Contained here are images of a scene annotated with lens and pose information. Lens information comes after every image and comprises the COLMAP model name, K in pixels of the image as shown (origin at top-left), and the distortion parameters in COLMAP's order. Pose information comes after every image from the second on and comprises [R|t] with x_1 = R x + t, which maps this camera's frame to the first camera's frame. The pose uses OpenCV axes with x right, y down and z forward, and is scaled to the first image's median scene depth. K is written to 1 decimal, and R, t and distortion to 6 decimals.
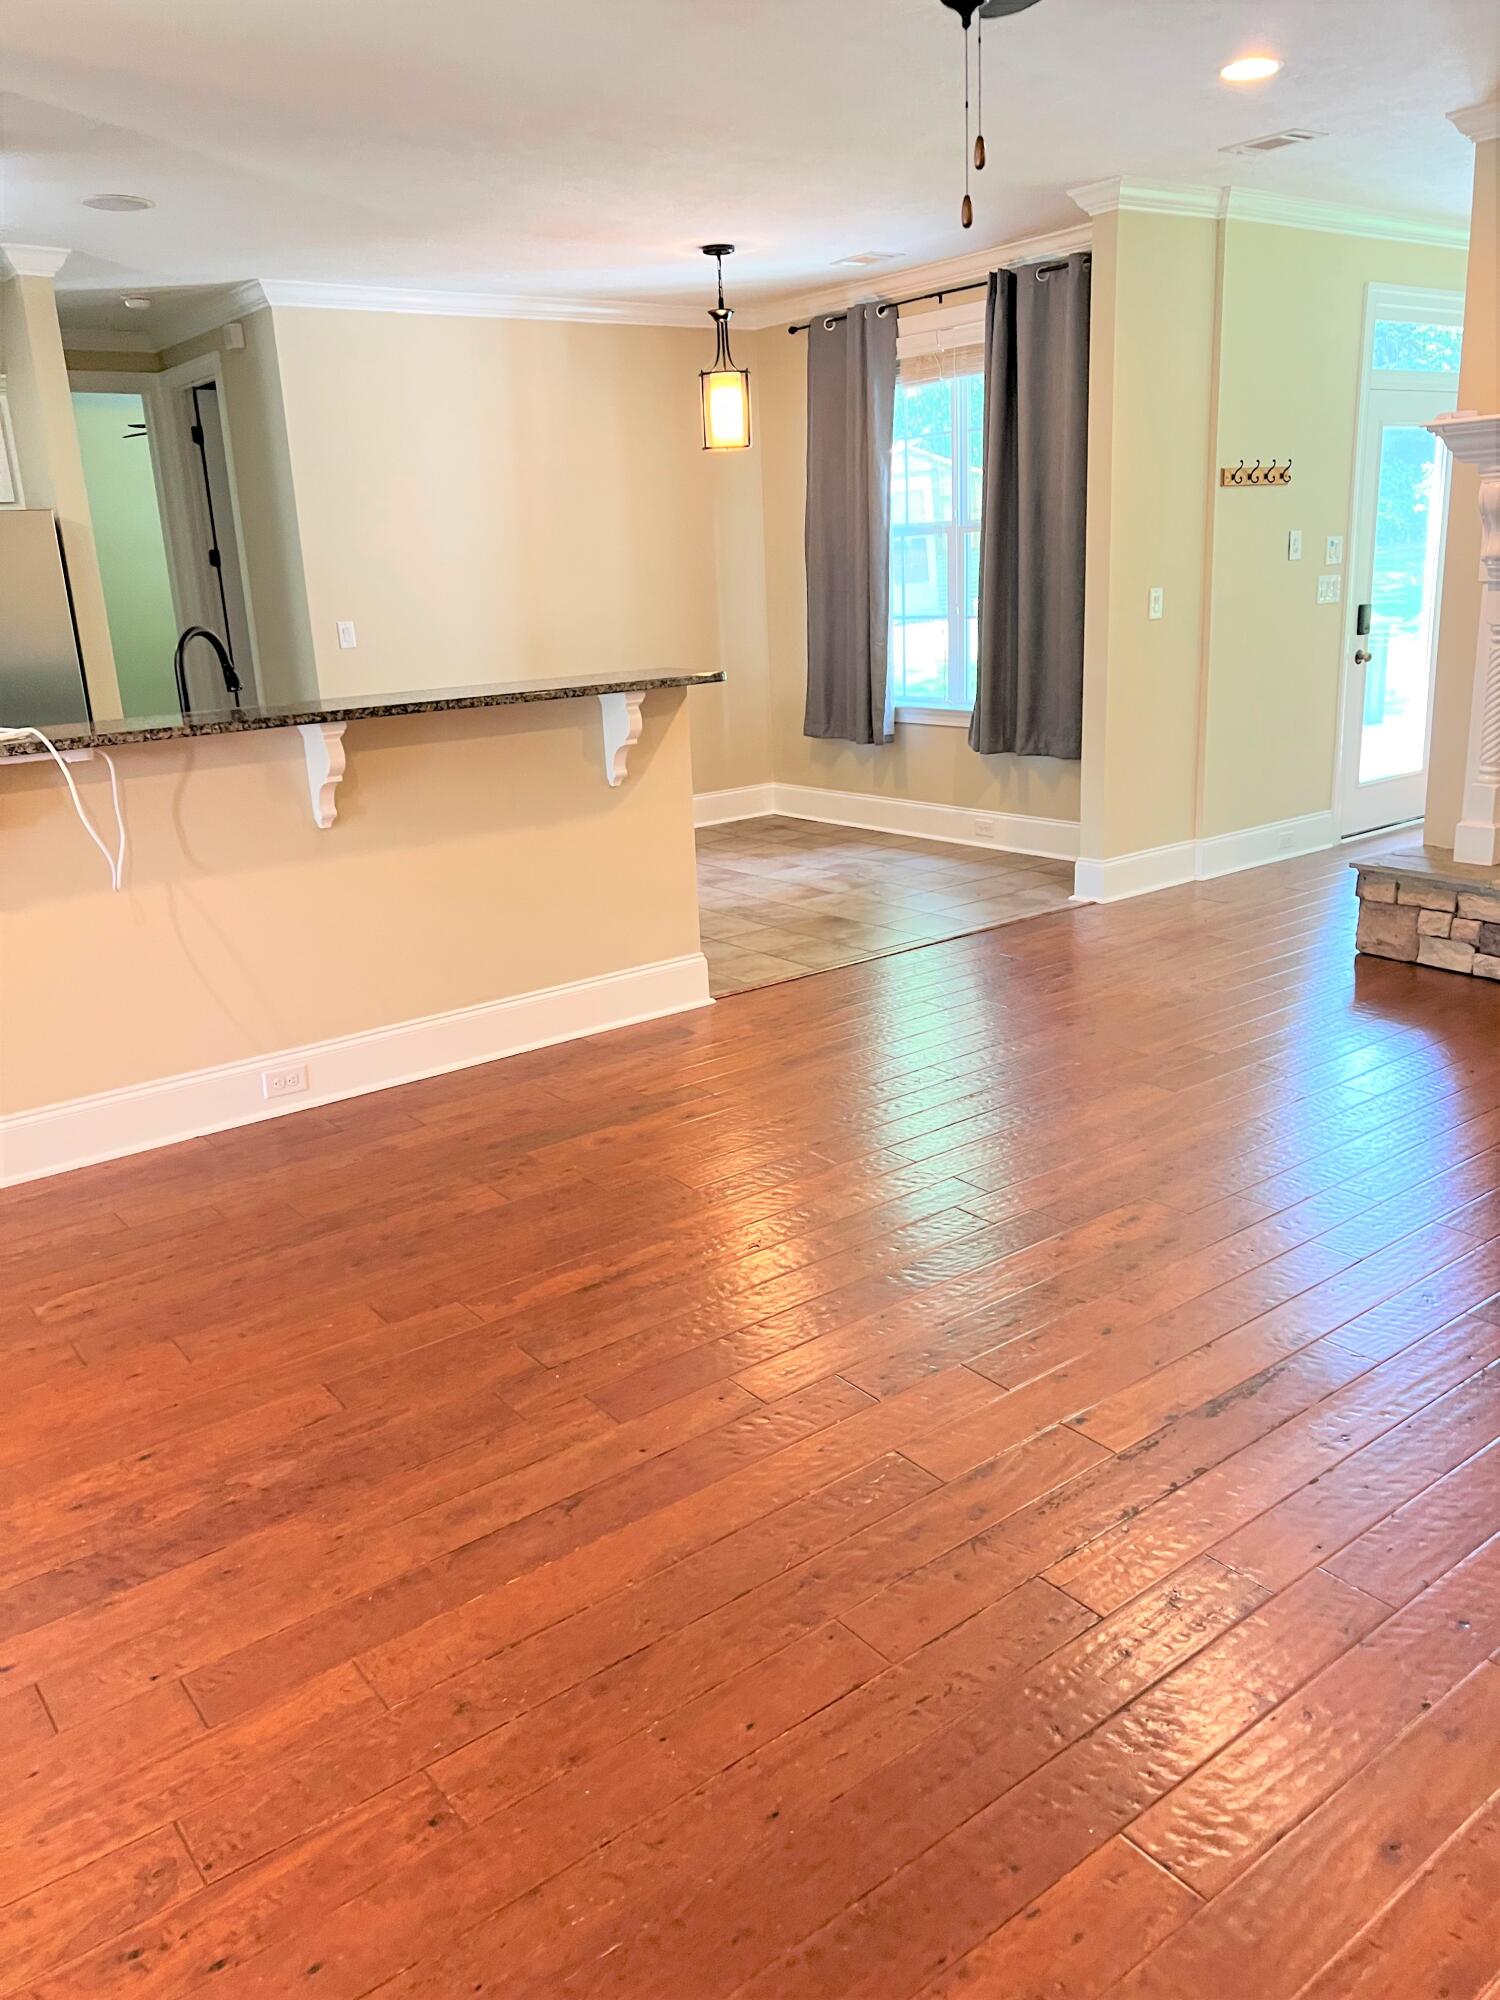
lens RADIAL K [[1559.6, 0, 750.0], [0, 1559.6, 1000.0], [0, 0, 1]] dist [0.048070, -0.057938]
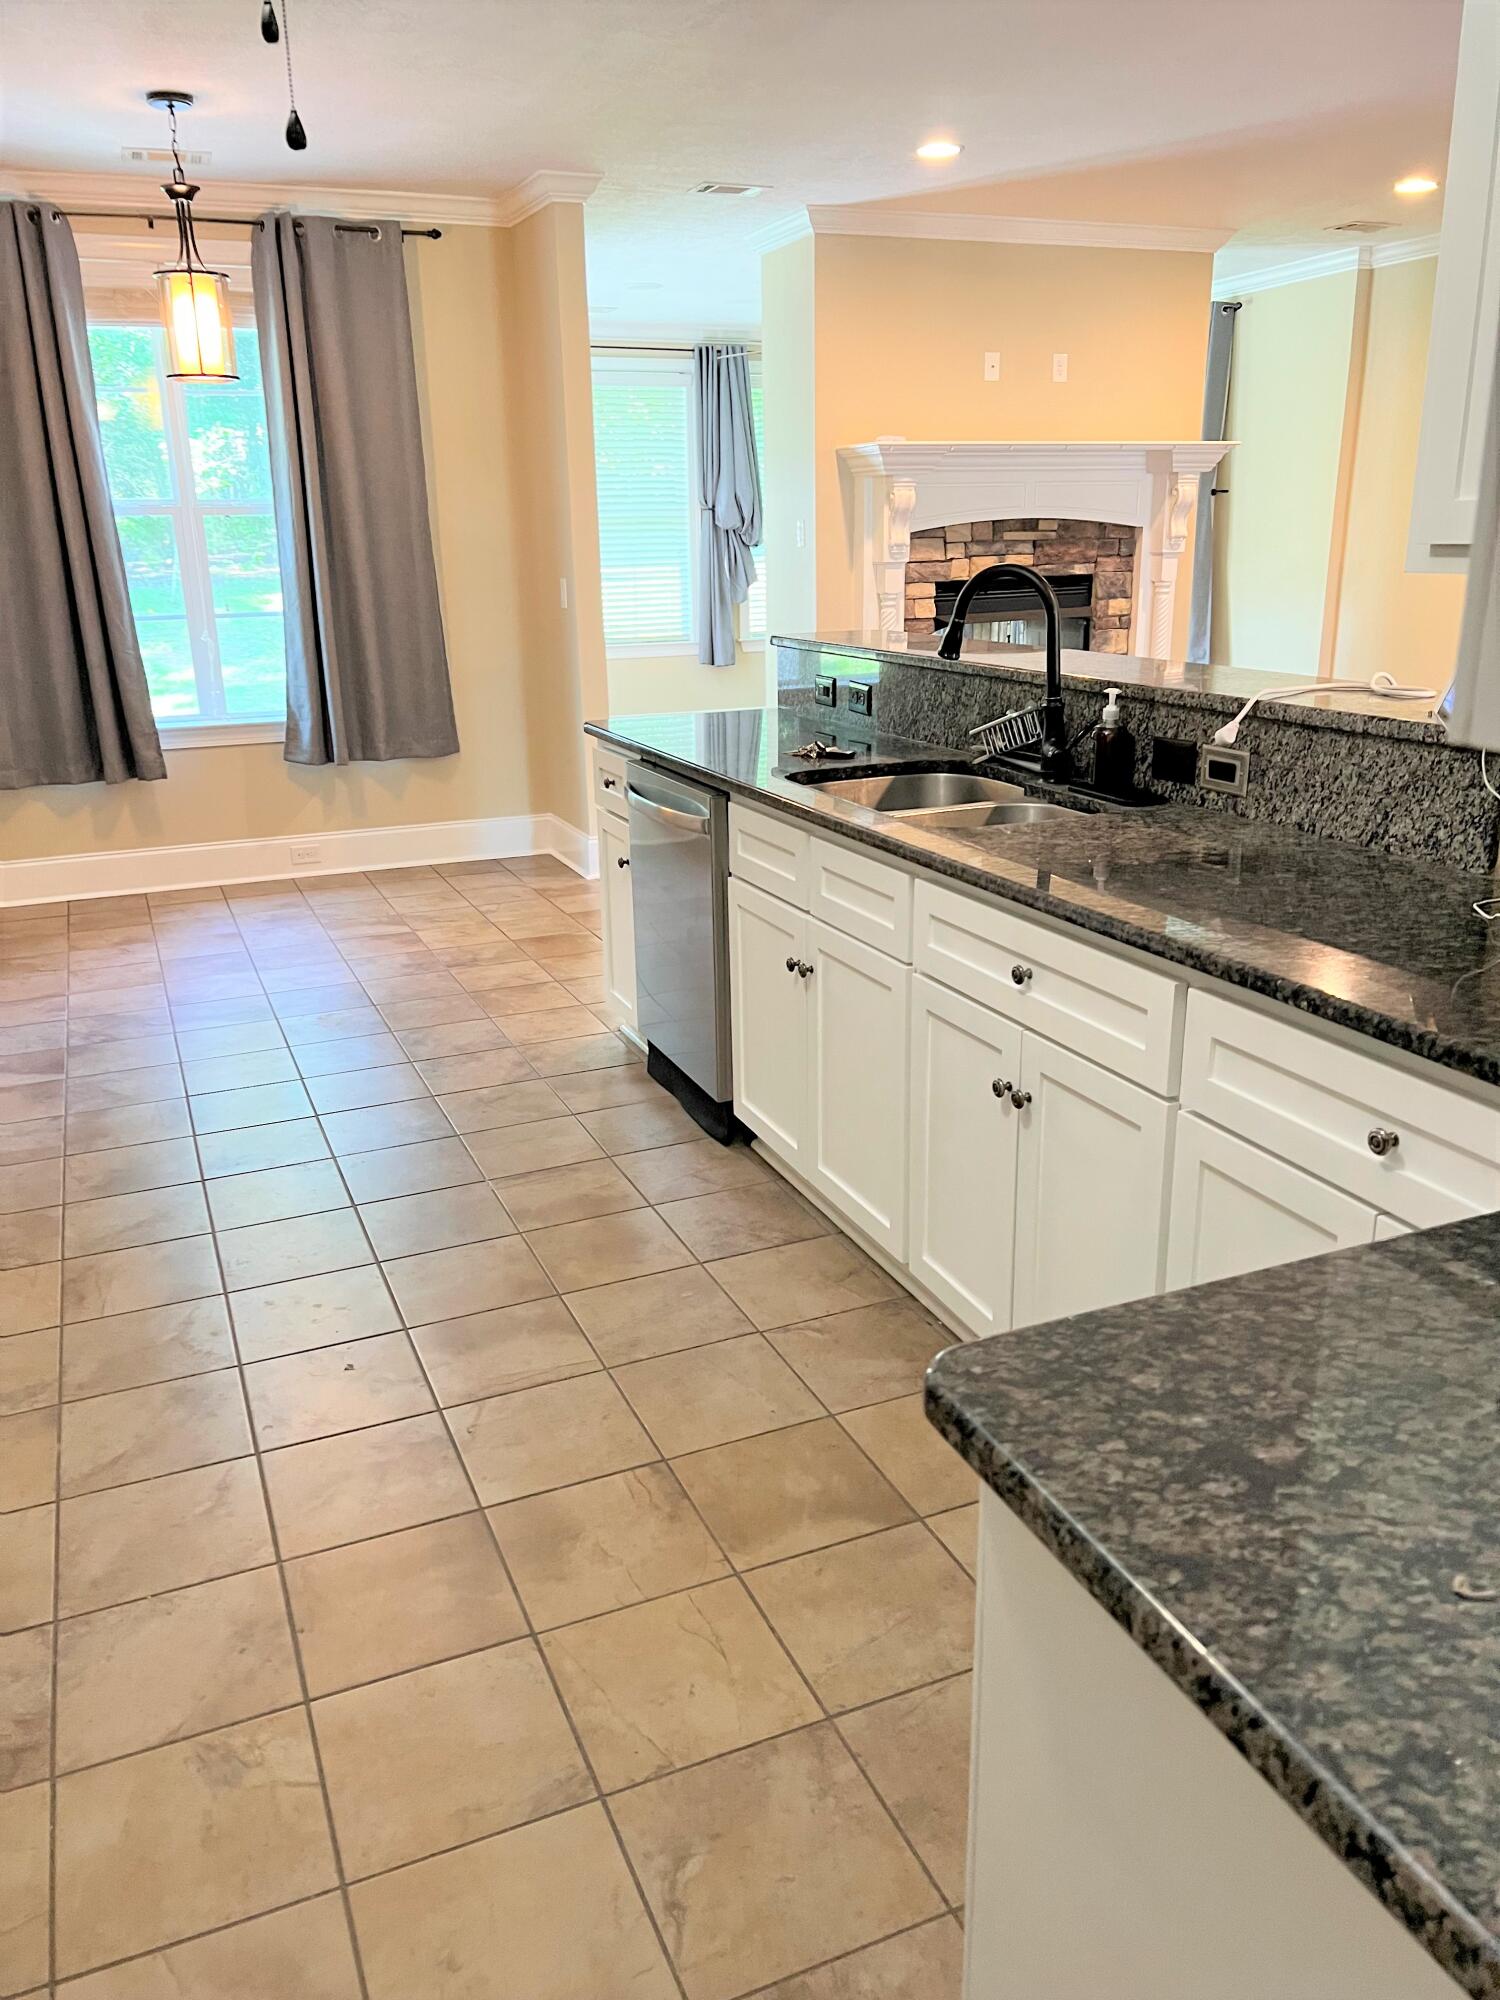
lens RADIAL K [[1483.3, 0, 765.3], [0, 1483.3, 1013.0], [0, 0, 1]] dist [0.044022, -0.007493]
pose [[0.259260, -0.258673, 0.930523, -0.599536], [0.282405, 0.941662, 0.183087, -0.107408], [-0.923597, 0.215317, 0.317185, 0.515961]]
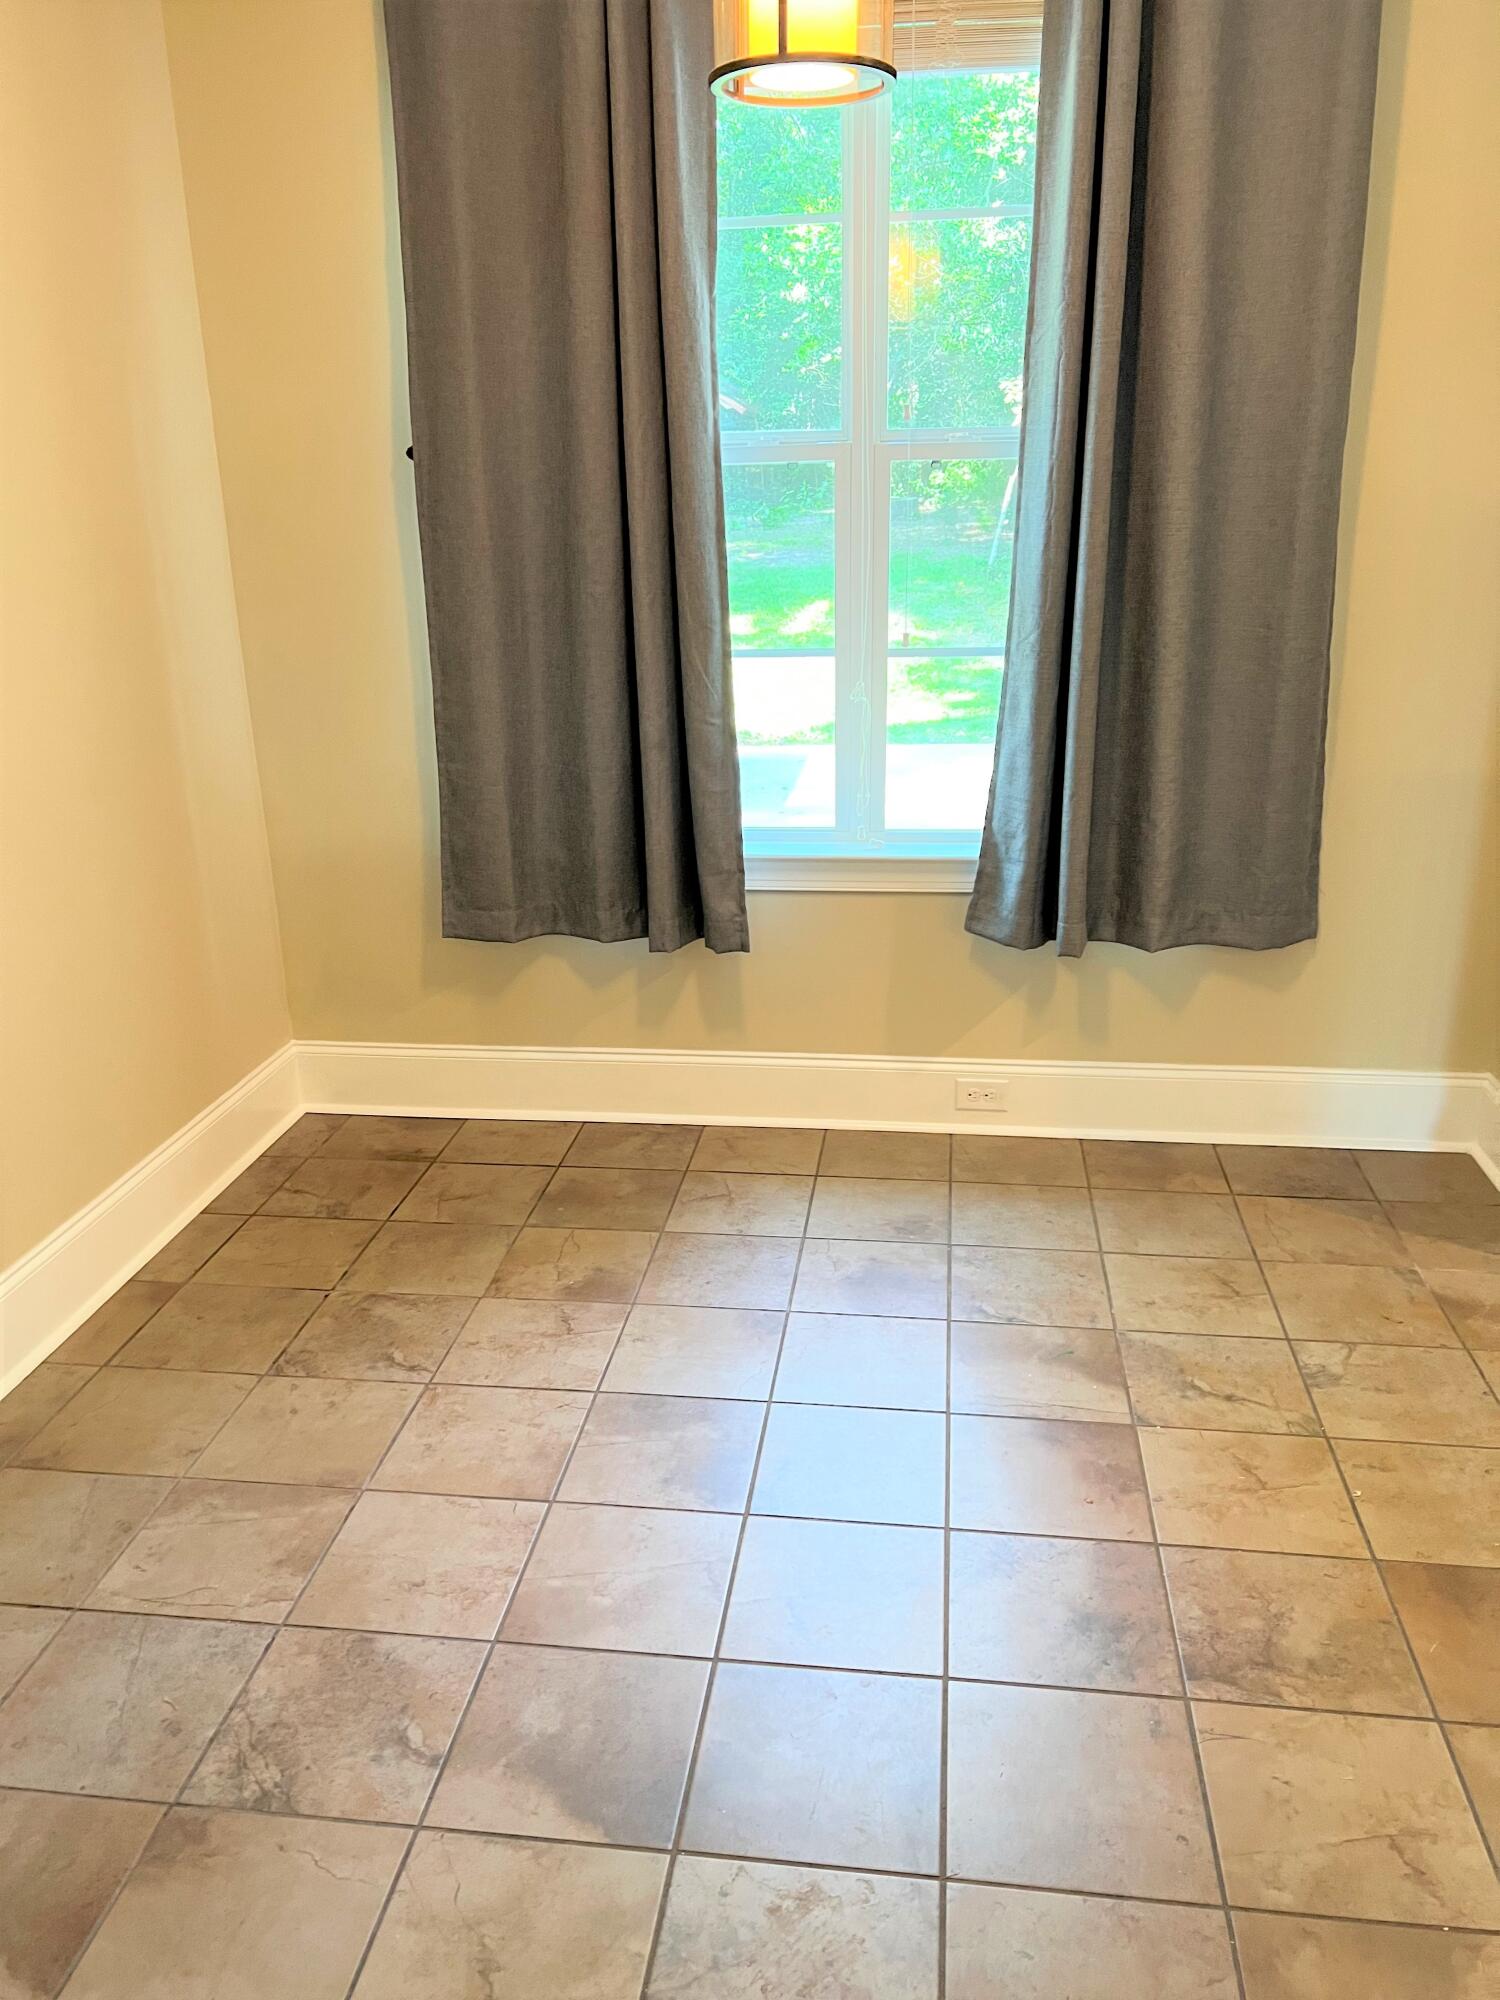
lens RADIAL K [[1559.6, 0, 750.0], [0, 1559.6, 1000.0], [0, 0, 1]] dist [0.048070, -0.057938]
pose [[0.718566, -0.178680, 0.672114, -0.215134], [0.181640, 0.981105, 0.066632, -0.184411], [-0.671320, 0.074203, 0.737444, 0.704701]]
